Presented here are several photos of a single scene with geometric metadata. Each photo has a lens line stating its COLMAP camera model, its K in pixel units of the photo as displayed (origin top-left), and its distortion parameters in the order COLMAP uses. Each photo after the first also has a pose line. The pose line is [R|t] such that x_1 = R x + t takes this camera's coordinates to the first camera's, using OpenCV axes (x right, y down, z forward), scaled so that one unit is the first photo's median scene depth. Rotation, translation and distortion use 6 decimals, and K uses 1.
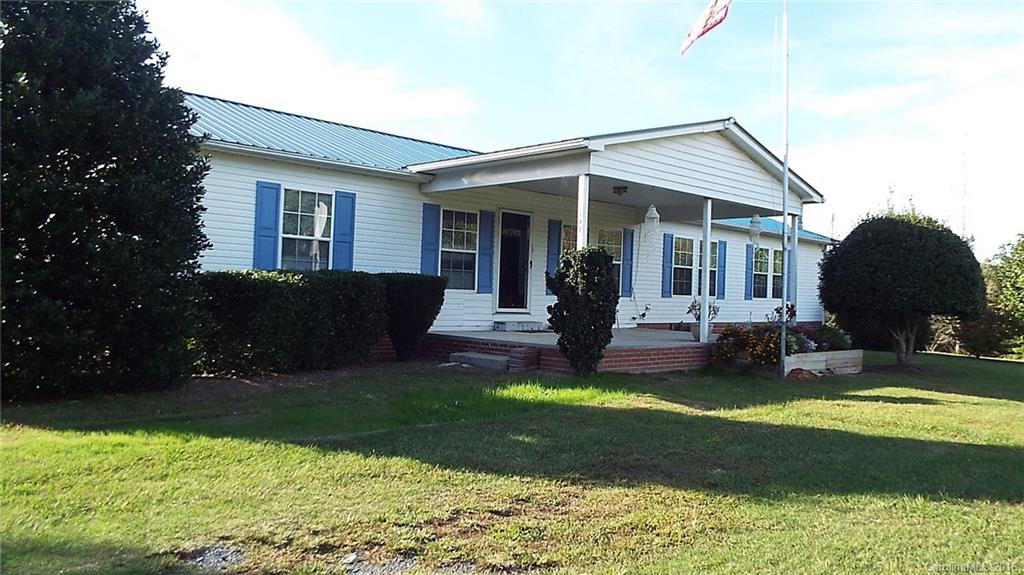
lens RADIAL K [[747.6, 0, 512.0], [0, 747.6, 287.5], [0, 0, 1]] dist [-0.002172, -0.000899]
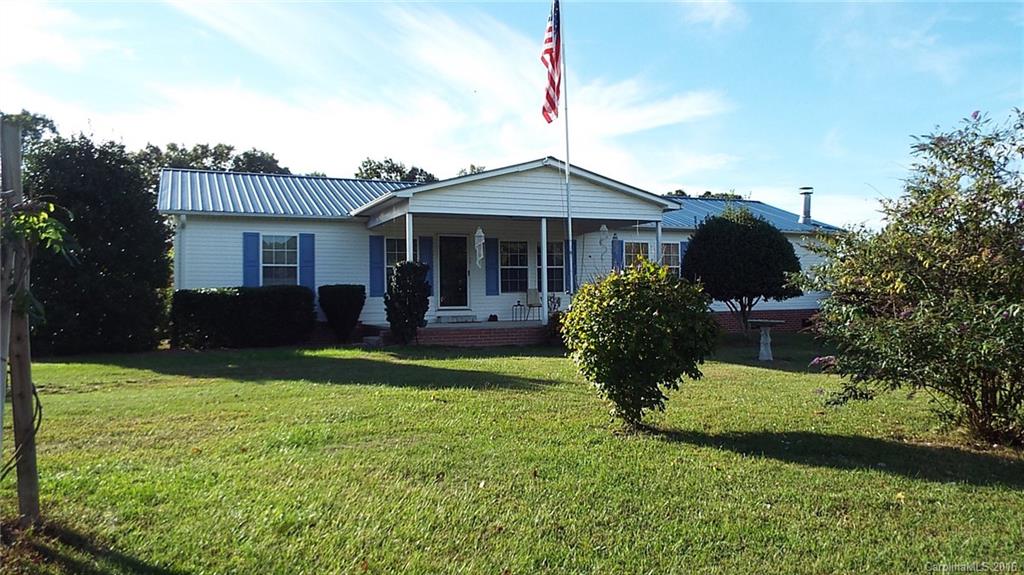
lens RADIAL K [[748.3, 0, 512.0], [0, 748.3, 287.5], [0, 0, 1]] dist [-0.001867, 0.003992]
pose [[0.939342, -0.050517, -0.339240, 0.680277], [0.045496, 0.998706, -0.022741, 0.035832], [0.339950, 0.005927, 0.940425, -0.290334]]
